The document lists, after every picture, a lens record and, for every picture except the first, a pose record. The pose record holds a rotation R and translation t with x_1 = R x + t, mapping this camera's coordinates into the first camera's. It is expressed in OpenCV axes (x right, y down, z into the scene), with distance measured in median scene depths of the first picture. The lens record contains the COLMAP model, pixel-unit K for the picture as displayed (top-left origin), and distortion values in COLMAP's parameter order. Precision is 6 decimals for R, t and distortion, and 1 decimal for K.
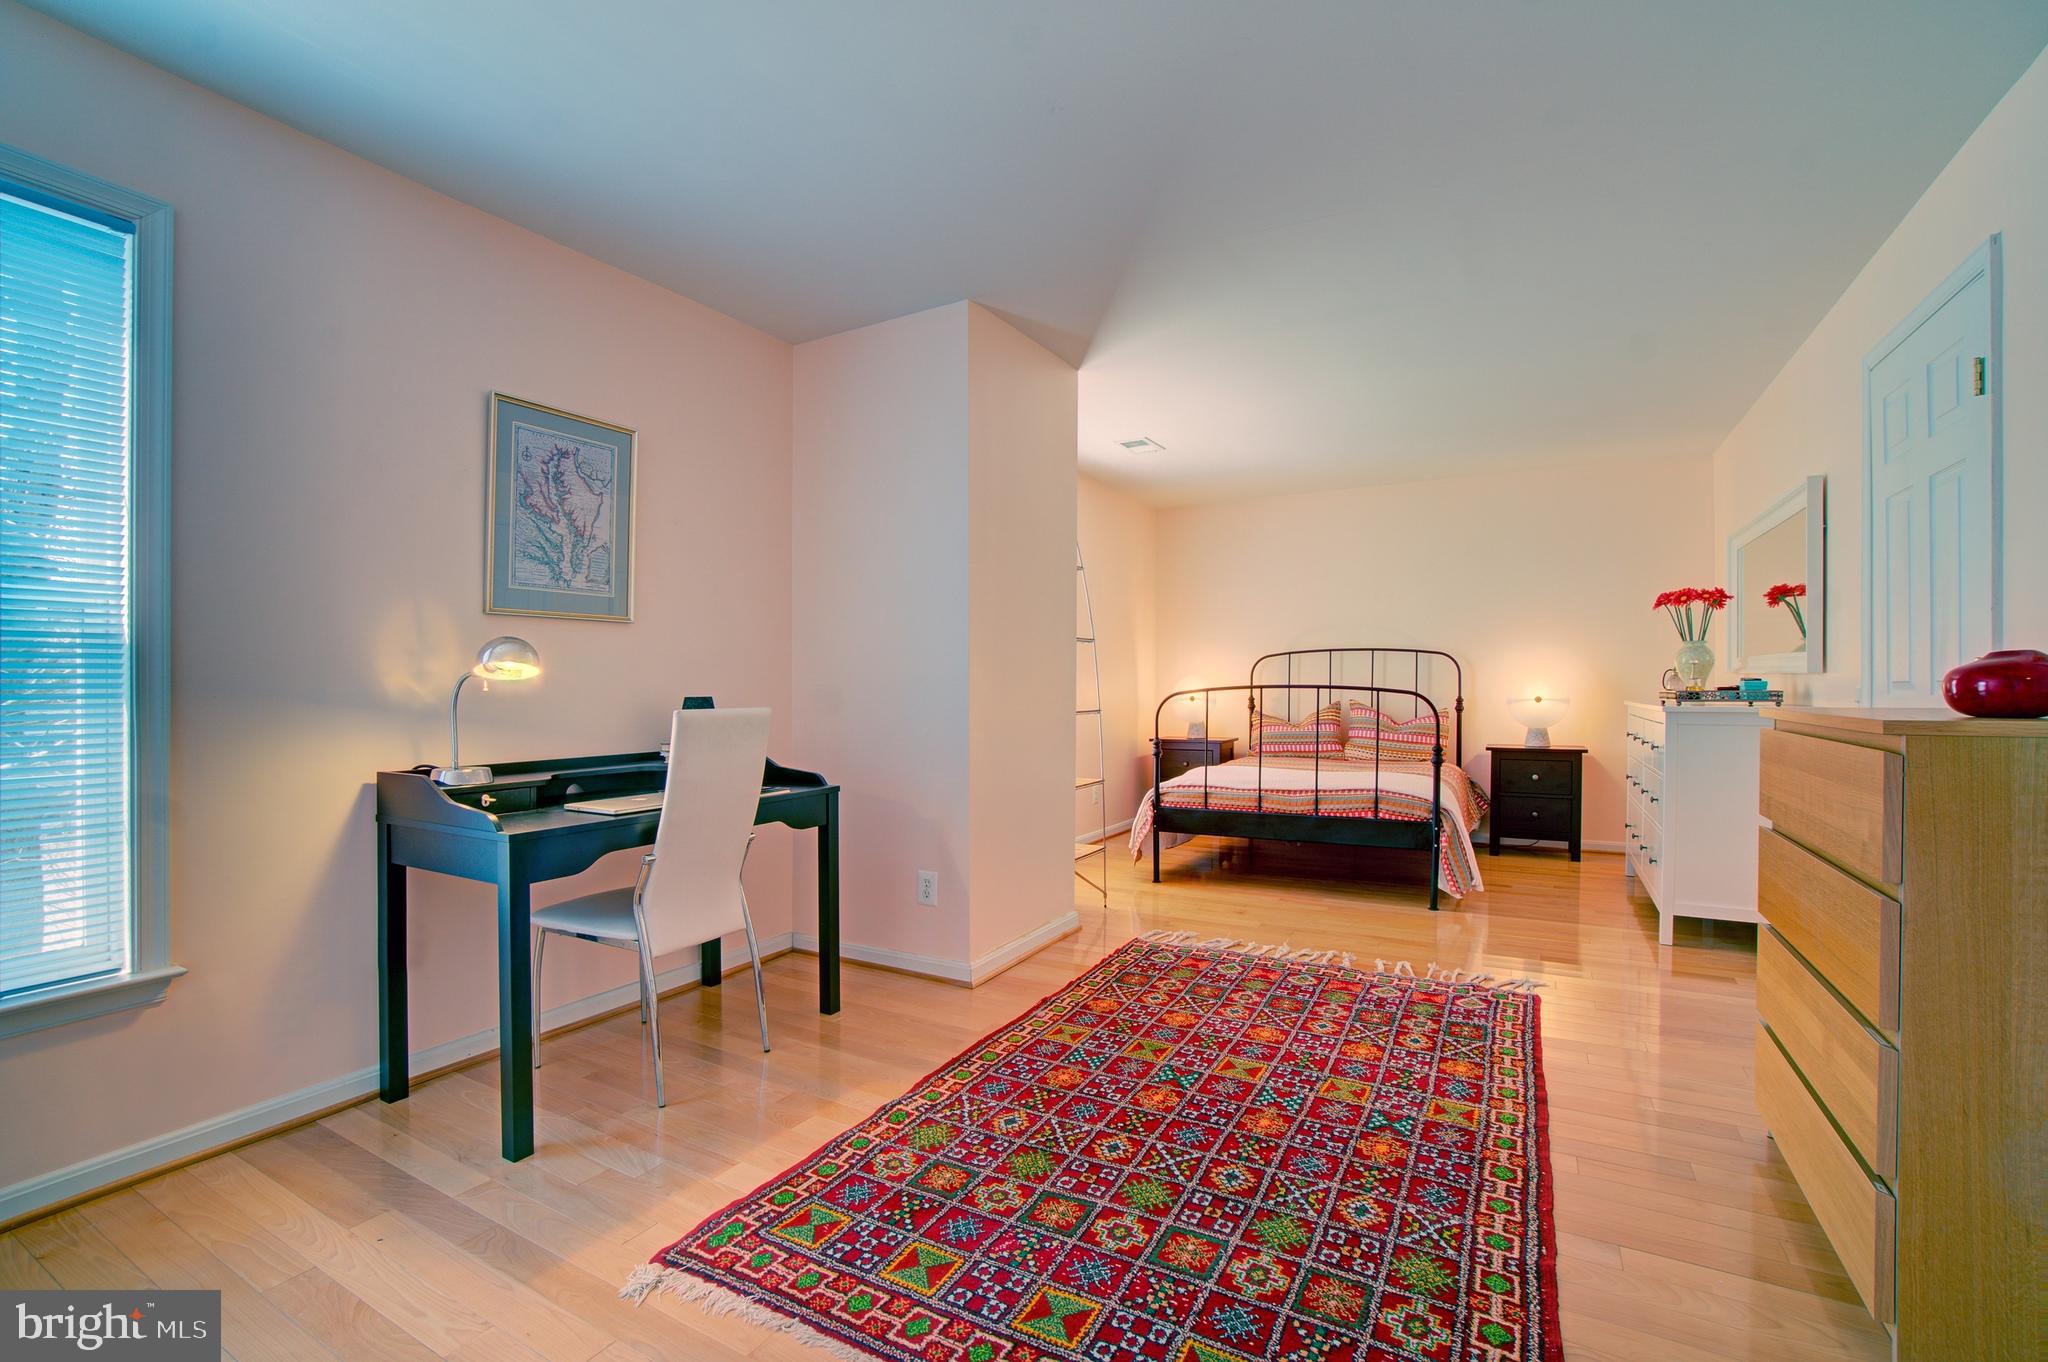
lens RADIAL K [[900.7, 0, 986.9], [0, 900.7, 690.8], [0, 0, 1]] dist [-0.033066, 0.006160]
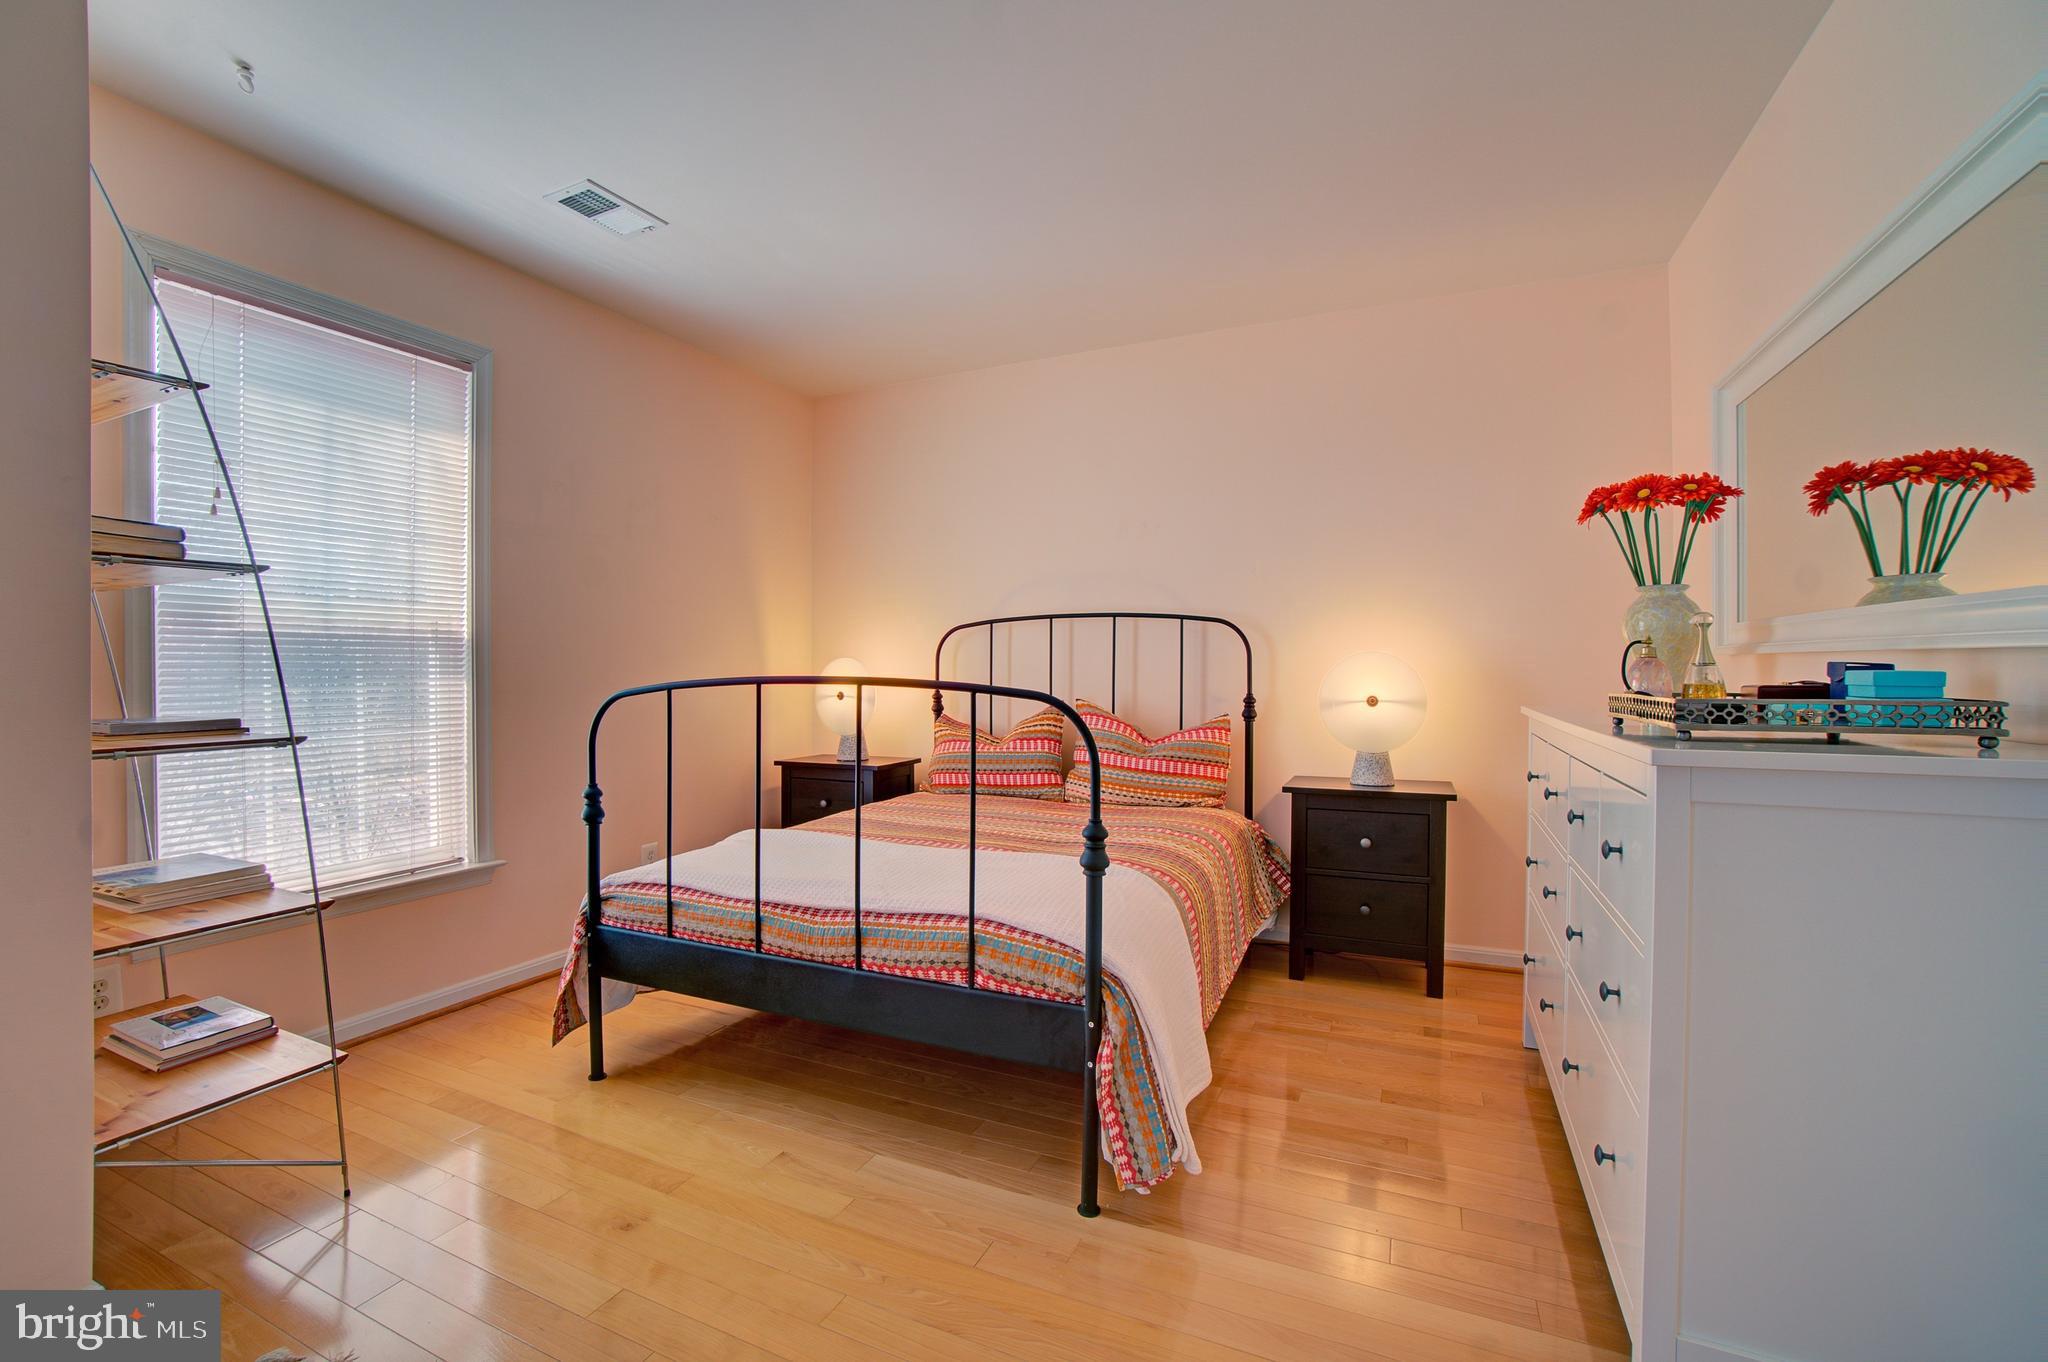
lens RADIAL K [[838.3, 0, 1009.7], [0, 838.3, 672.6], [0, 0, 1]] dist [-0.026253, -0.000450]
pose [[0.996498, 0.001304, 0.083608, 0.396537], [-0.001019, 0.999994, -0.003450, -0.006976], [-0.083612, 0.003353, 0.996493, 0.564632]]
